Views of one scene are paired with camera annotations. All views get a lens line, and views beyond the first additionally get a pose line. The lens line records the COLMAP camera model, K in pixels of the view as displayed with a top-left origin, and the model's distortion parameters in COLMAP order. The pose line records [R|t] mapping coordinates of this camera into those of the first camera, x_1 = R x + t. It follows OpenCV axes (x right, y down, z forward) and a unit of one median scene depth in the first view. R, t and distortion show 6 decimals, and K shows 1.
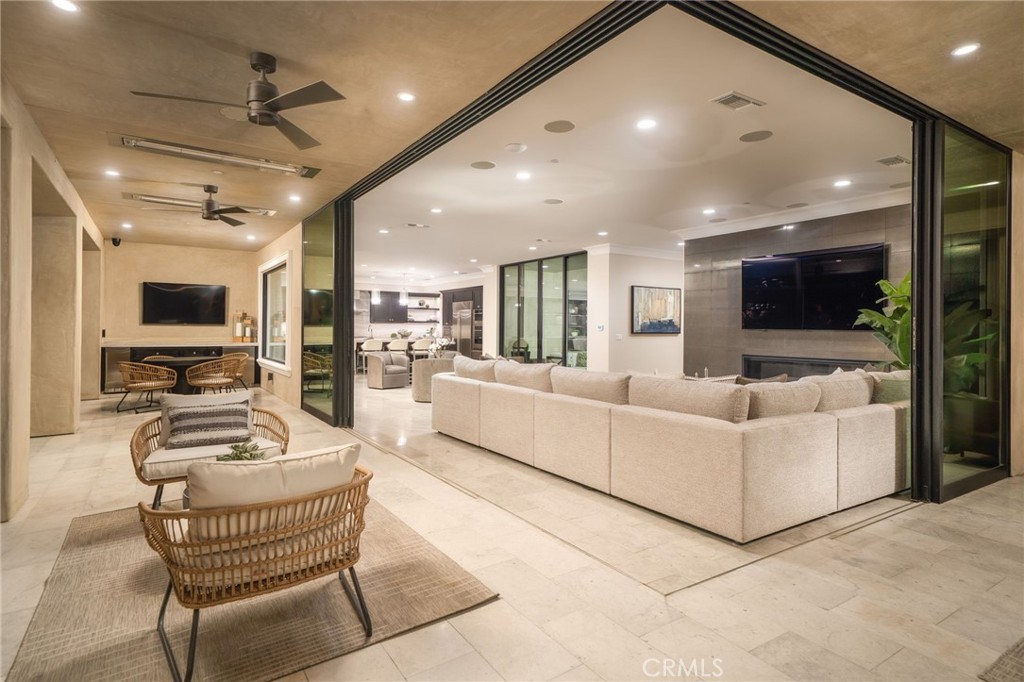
lens RADIAL K [[657.5, 0, 528.9], [0, 657.5, 337.3], [0, 0, 1]] dist [0.002650, 0.001308]
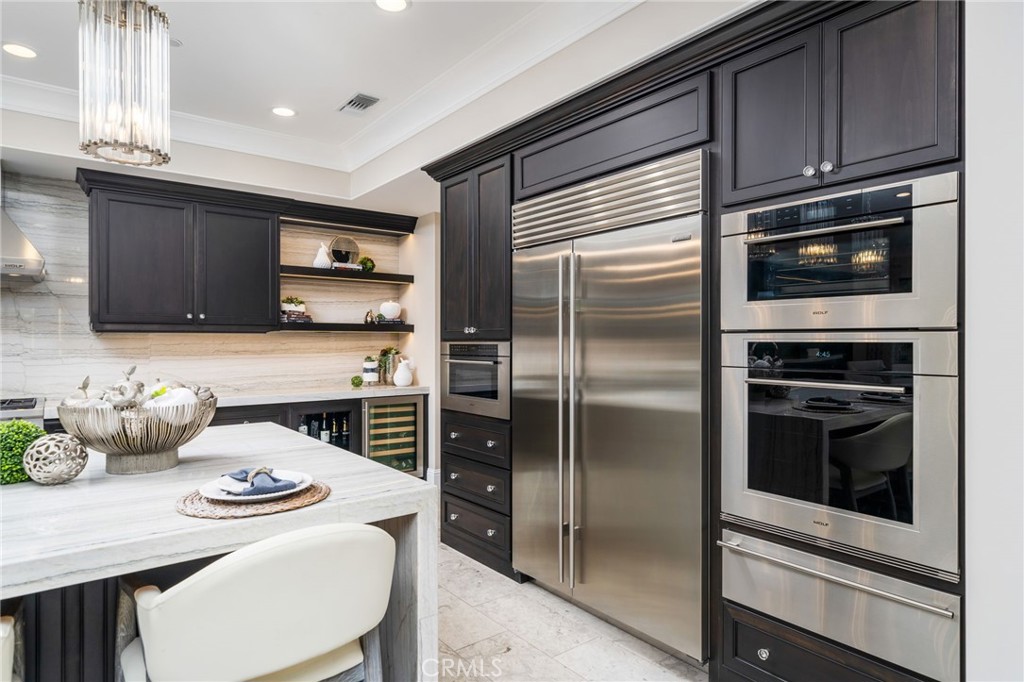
lens RADIAL K [[657.5, 0, 528.9], [0, 657.5, 337.3], [0, 0, 1]] dist [0.002650, 0.001308]
pose [[0.997770, -0.007675, 0.066308, -0.111071], [0.008789, 0.999825, -0.016517, -0.014865], [-0.066170, 0.017063, 0.997662, 0.756190]]
